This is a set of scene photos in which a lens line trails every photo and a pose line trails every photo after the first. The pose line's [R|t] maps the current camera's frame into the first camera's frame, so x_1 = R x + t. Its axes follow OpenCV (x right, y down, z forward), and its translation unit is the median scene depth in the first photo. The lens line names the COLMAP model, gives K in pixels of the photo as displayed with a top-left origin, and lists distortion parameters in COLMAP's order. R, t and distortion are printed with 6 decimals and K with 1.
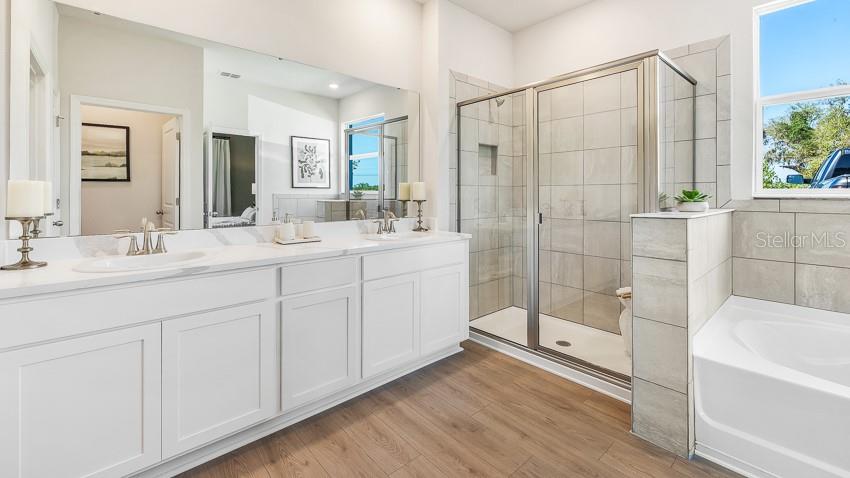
lens RADIAL K [[364.9, 0, 422.5], [0, 364.9, 236.6], [0, 0, 1]] dist [0.000110, -0.000557]
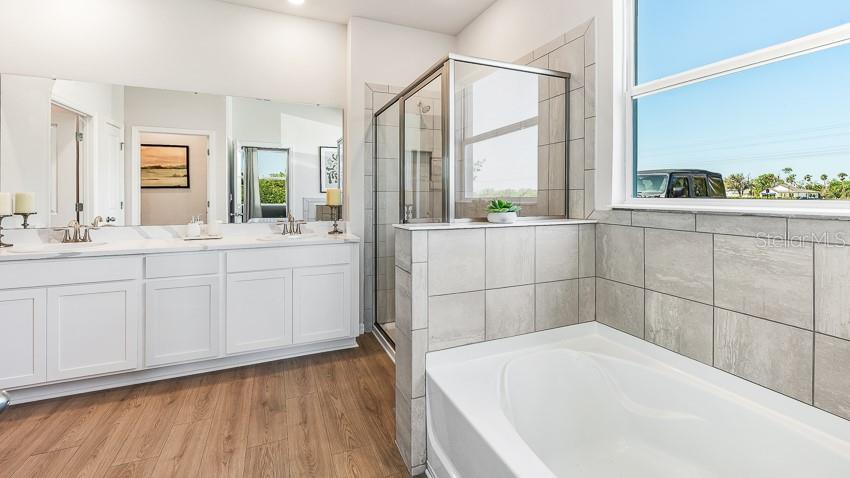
lens RADIAL K [[364.9, 0, 418.1], [0, 364.9, 241.2], [0, 0, 1]] dist [0.000110, -0.000557]
pose [[0.945709, 0.042718, -0.322194, 0.746863], [-0.040139, 0.999087, 0.014646, -0.024149], [0.322526, -0.000918, 0.946560, 0.056960]]
